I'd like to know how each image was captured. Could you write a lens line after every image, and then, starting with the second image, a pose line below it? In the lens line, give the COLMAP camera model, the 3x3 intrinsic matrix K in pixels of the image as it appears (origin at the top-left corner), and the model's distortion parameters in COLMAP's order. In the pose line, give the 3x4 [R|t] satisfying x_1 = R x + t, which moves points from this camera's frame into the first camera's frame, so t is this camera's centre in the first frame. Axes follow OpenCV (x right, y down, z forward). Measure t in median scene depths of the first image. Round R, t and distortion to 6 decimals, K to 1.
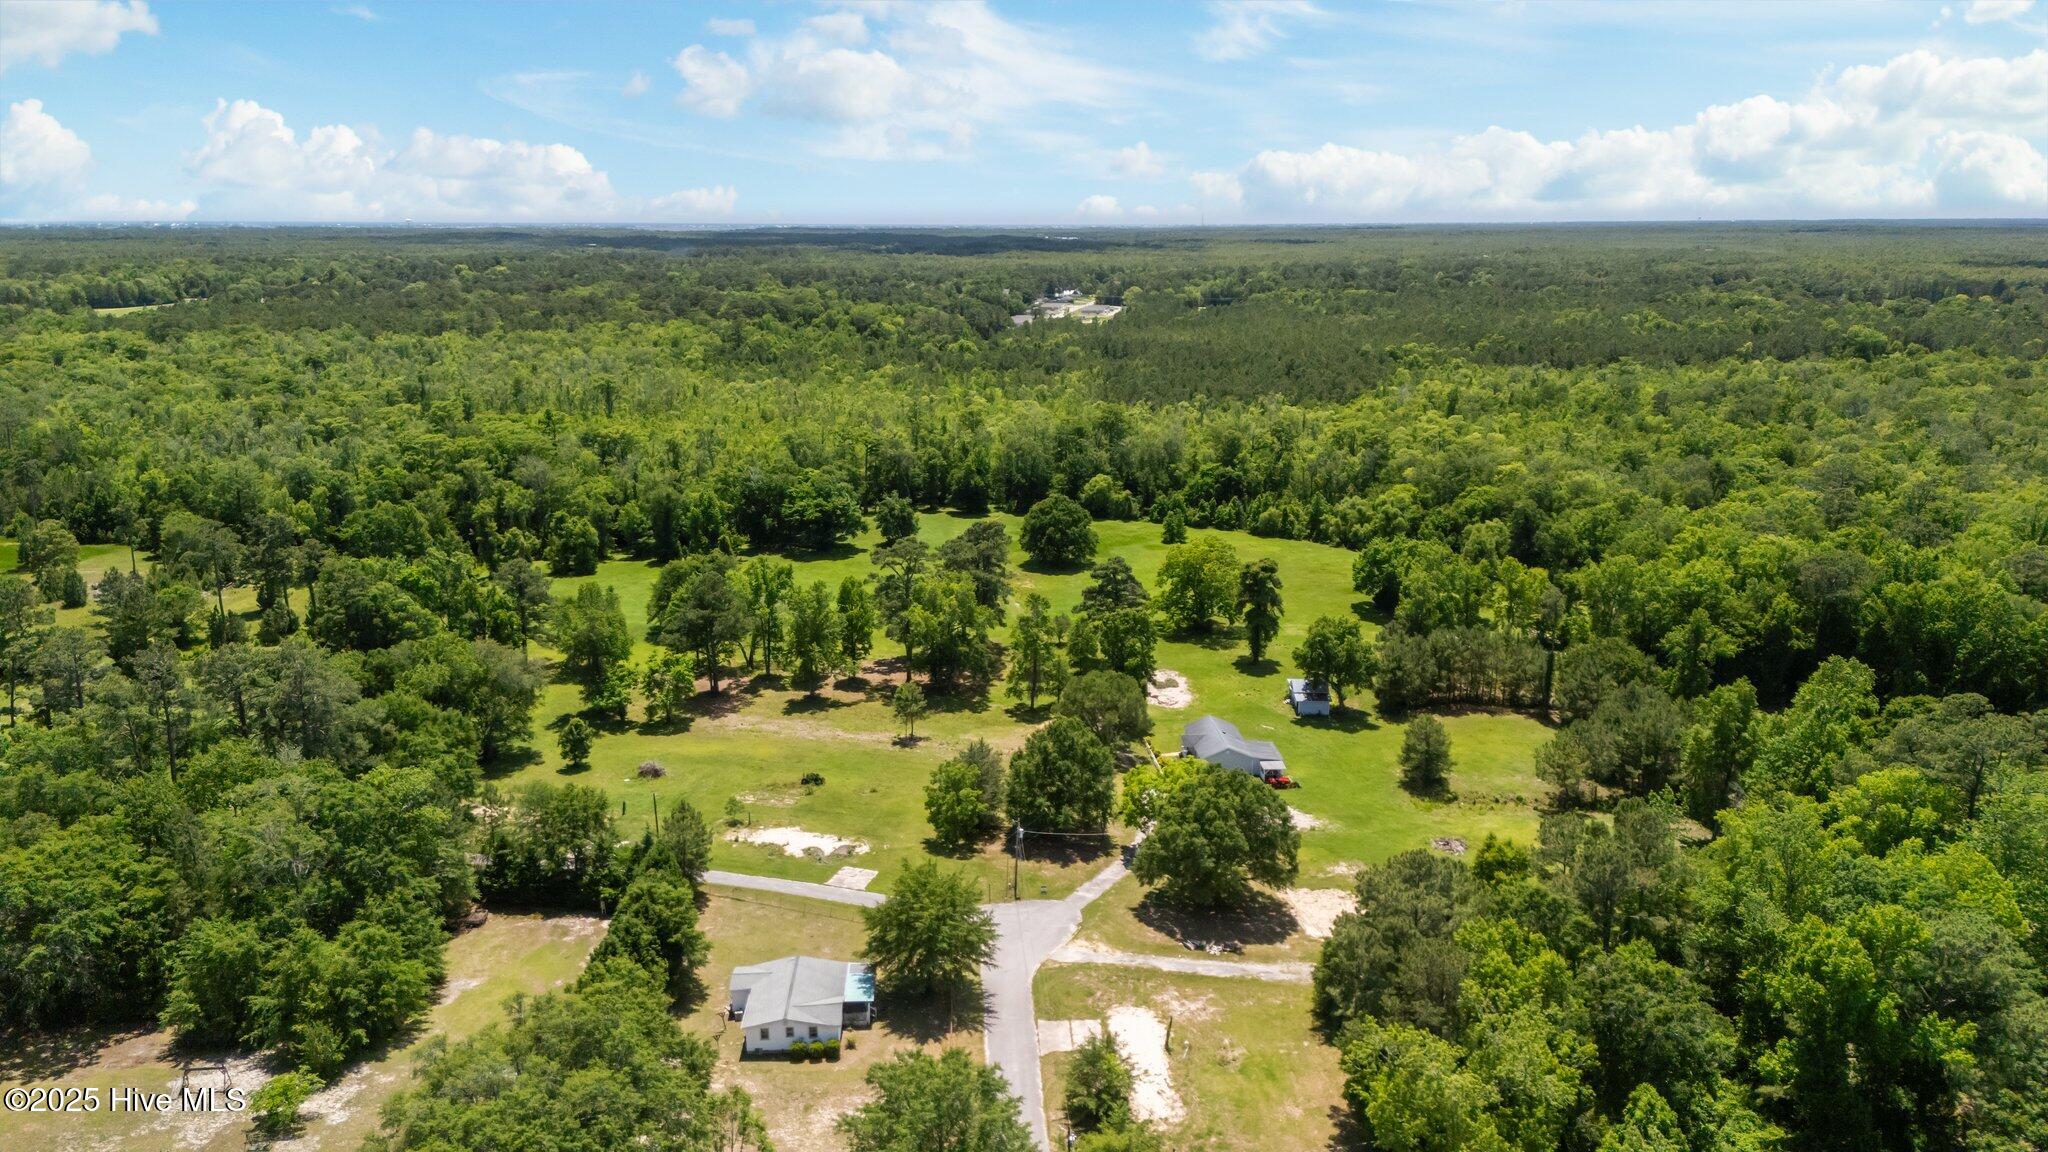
lens RADIAL K [[1490.3, 0, 1024.0], [0, 1490.3, 576.0], [0, 0, 1]] dist [0.099171, -0.091215]
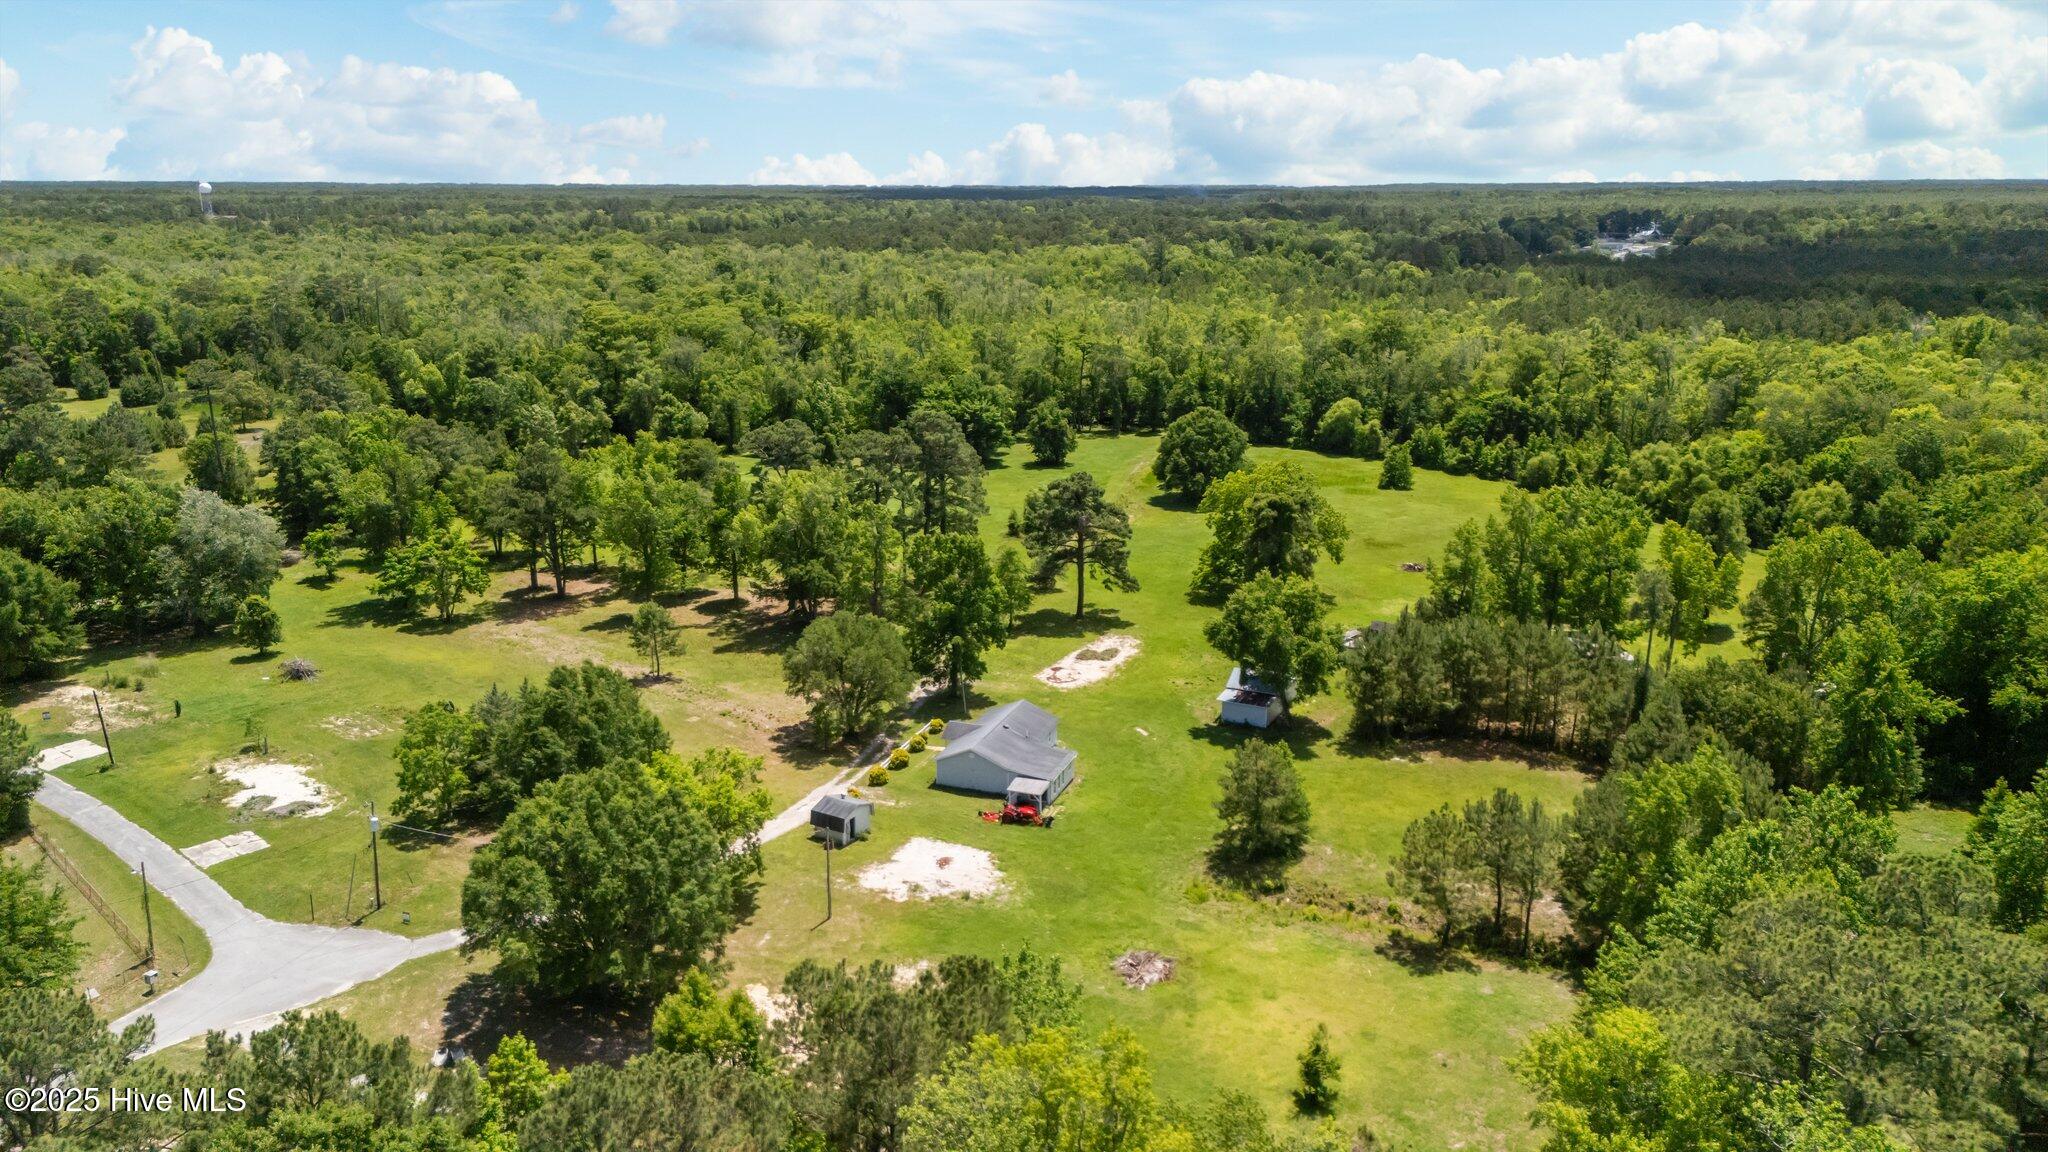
lens RADIAL K [[1491.7, 0, 1033.6], [0, 1491.7, 581.5], [0, 0, 1]] dist [0.087216, -0.092379]
pose [[0.916354, 0.104121, -0.386594, 0.285875], [-0.093520, 0.994545, 0.046189, 0.007676], [0.389294, -0.006172, 0.921093, 0.297418]]
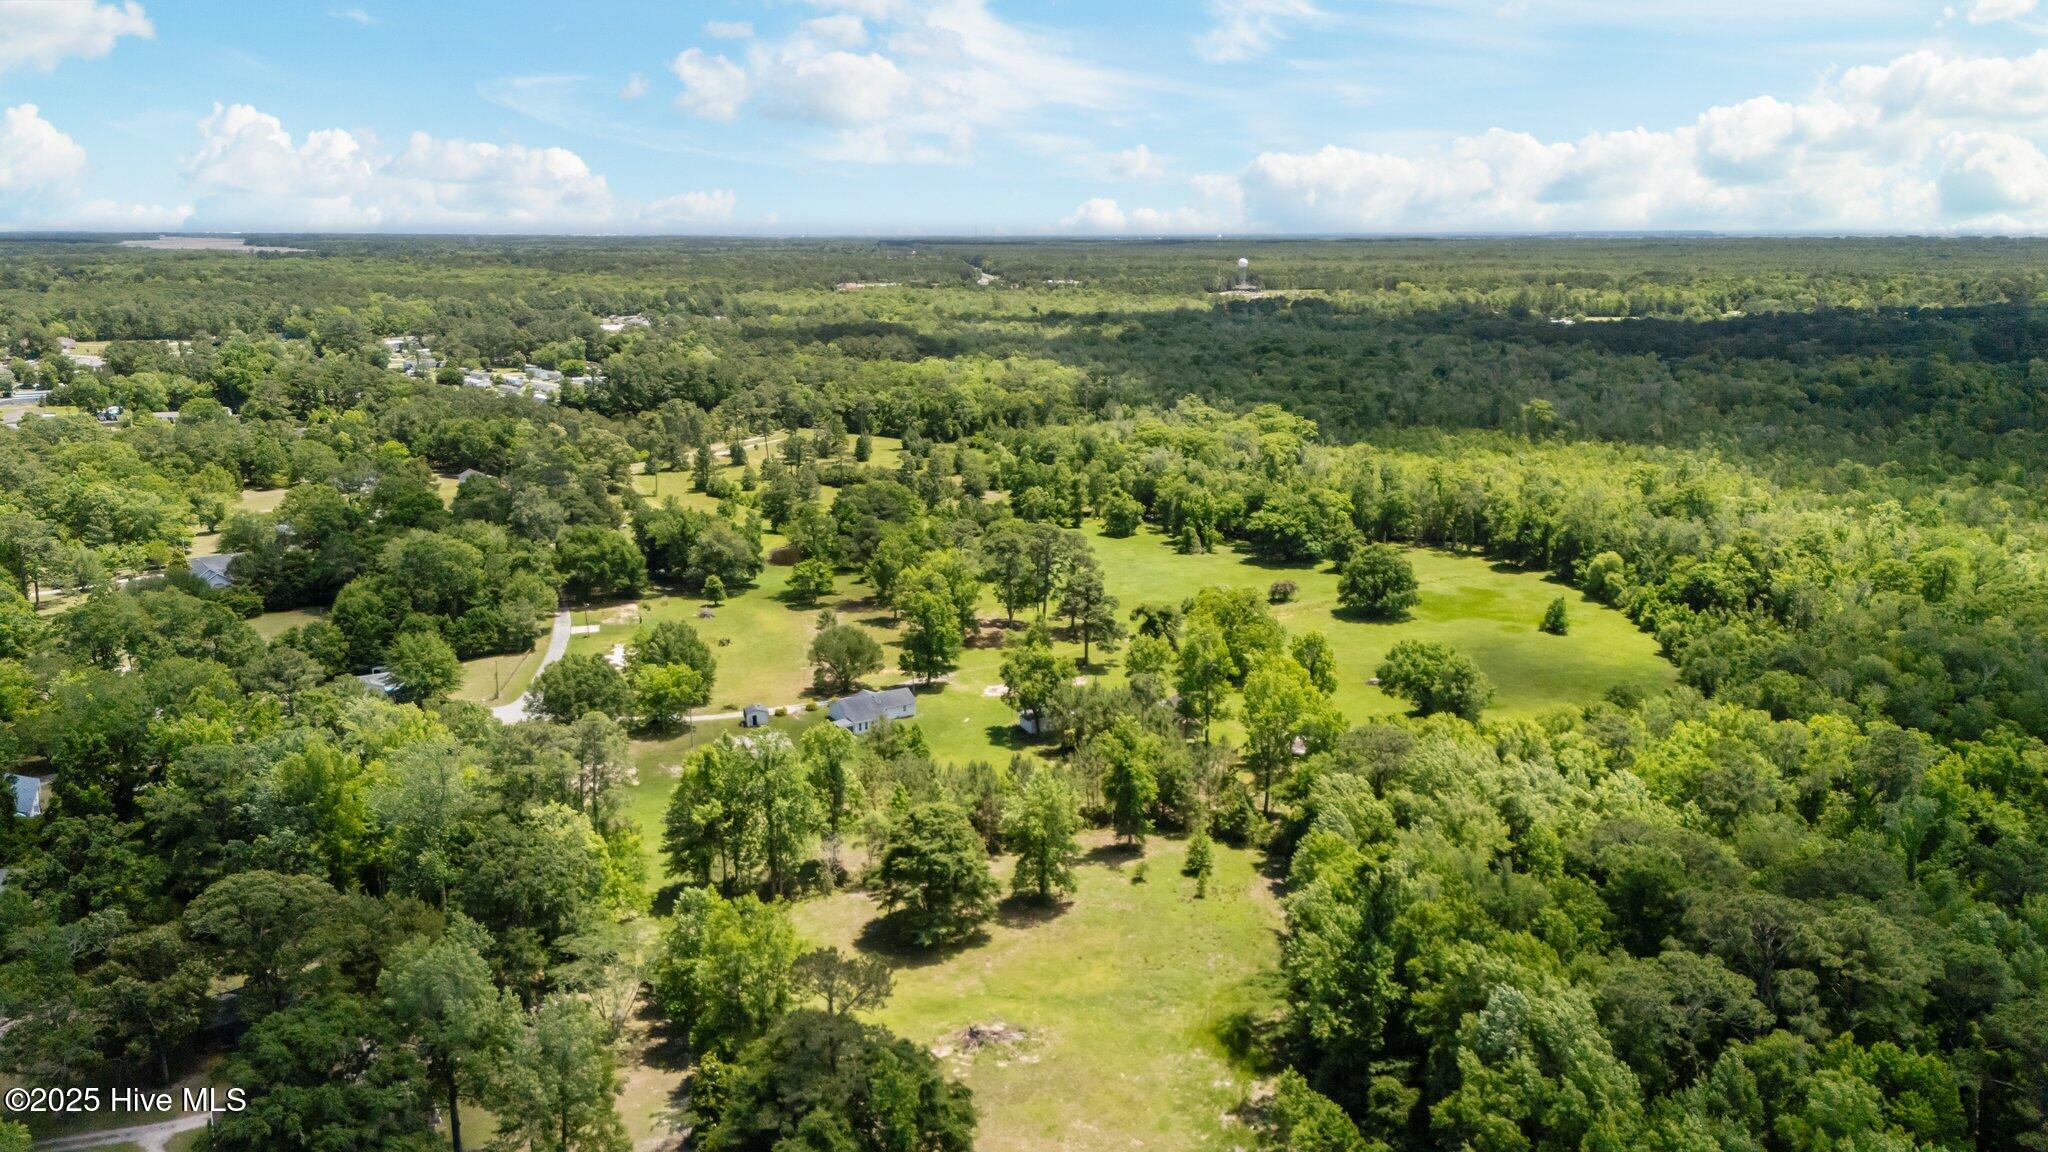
lens RADIAL K [[1507.4, 0, 1024.0], [0, 1507.4, 576.0], [0, 0, 1]] dist [0.099350, -0.096714]
pose [[0.444982, 0.199980, -0.872925, 0.921306], [-0.204629, 0.971666, 0.118289, -0.121051], [0.871847, 0.125989, 0.473296, 0.370842]]
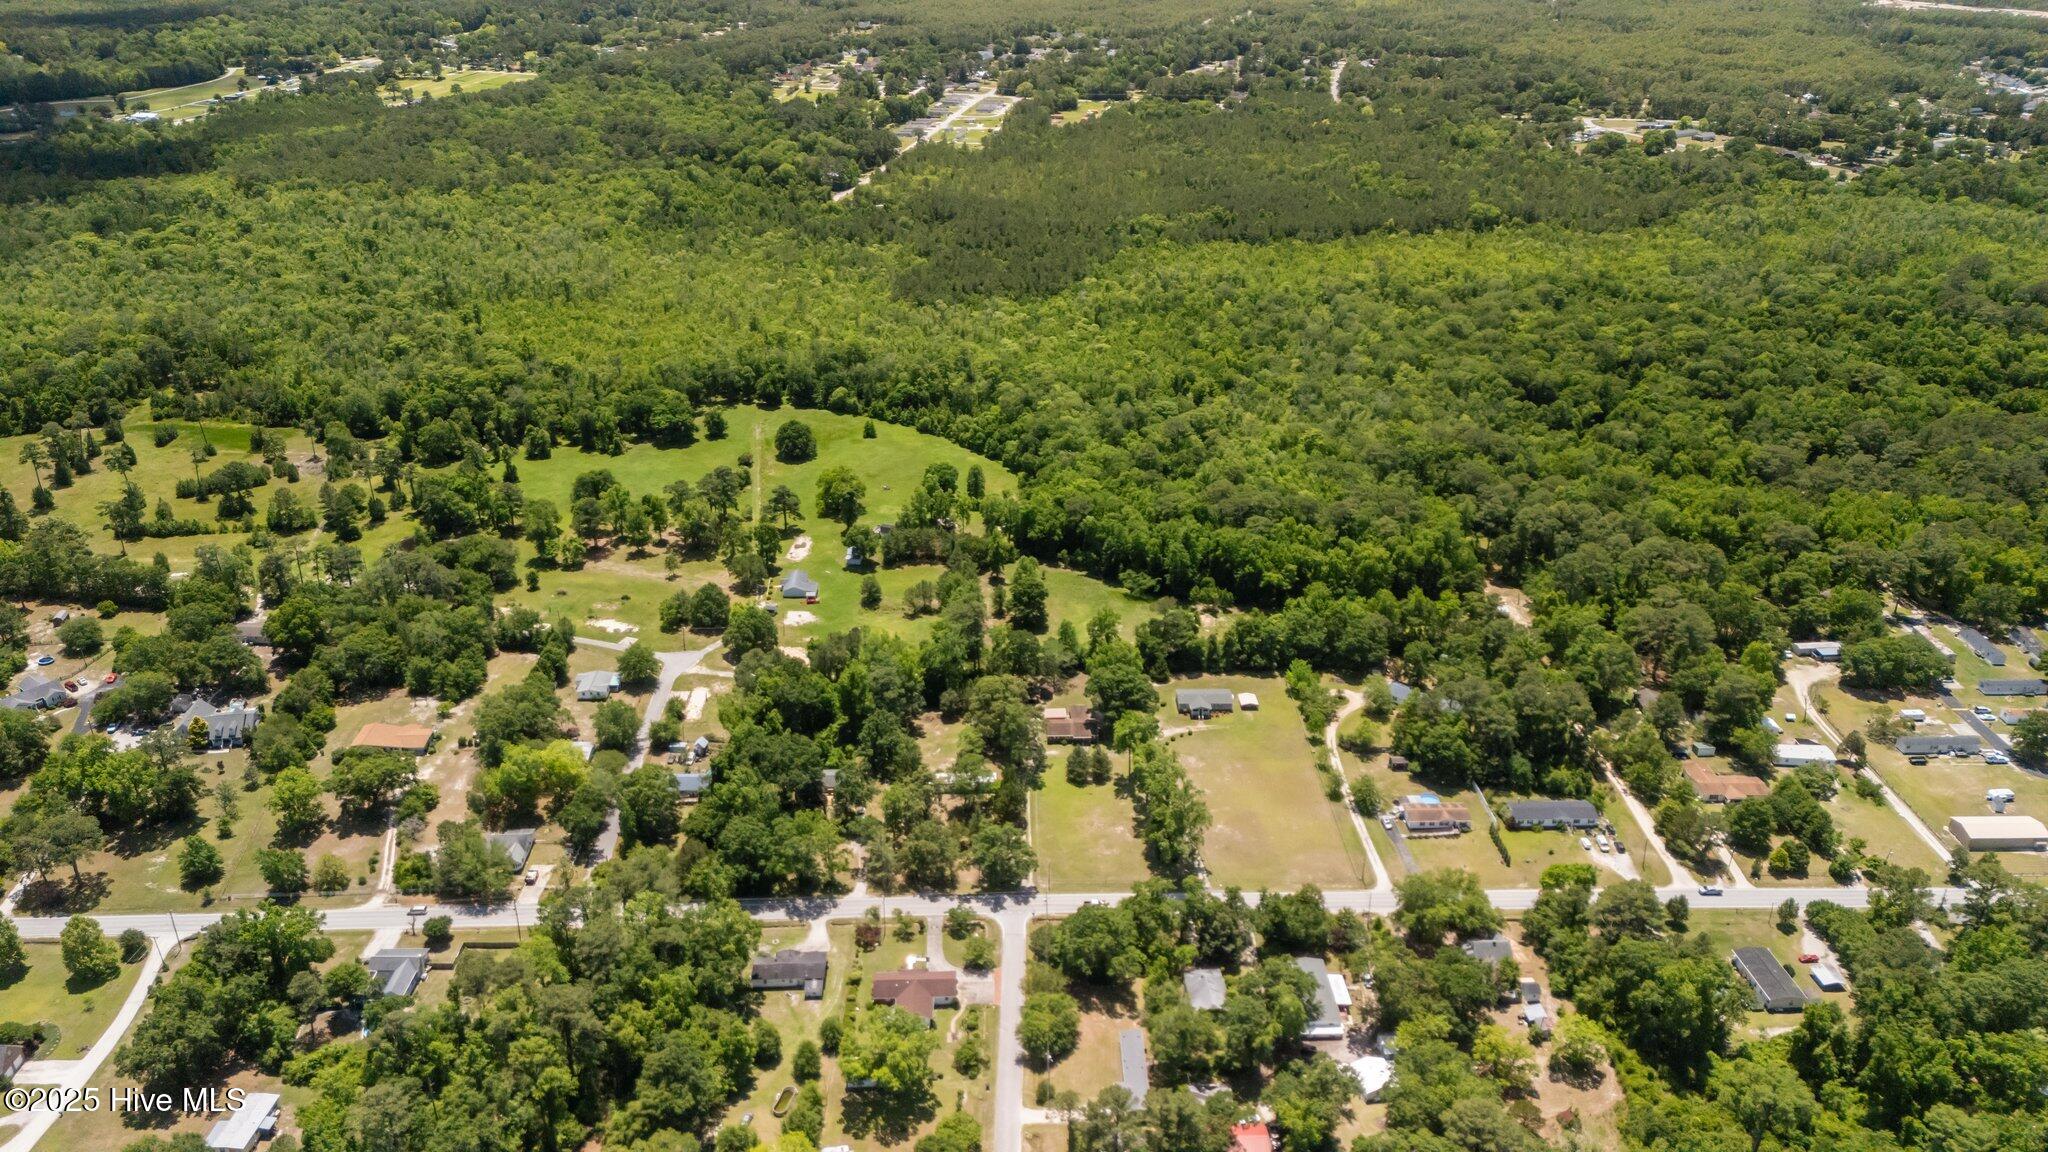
lens RADIAL K [[1507.4, 0, 1024.0], [0, 1507.4, 576.0], [0, 0, 1]] dist [0.099350, -0.096714]
pose [[0.999735, 0.016070, -0.016476, 0.401352], [-0.012019, 0.975031, 0.221744, -0.333747], [0.019628, -0.221487, 0.974966, -1.038635]]
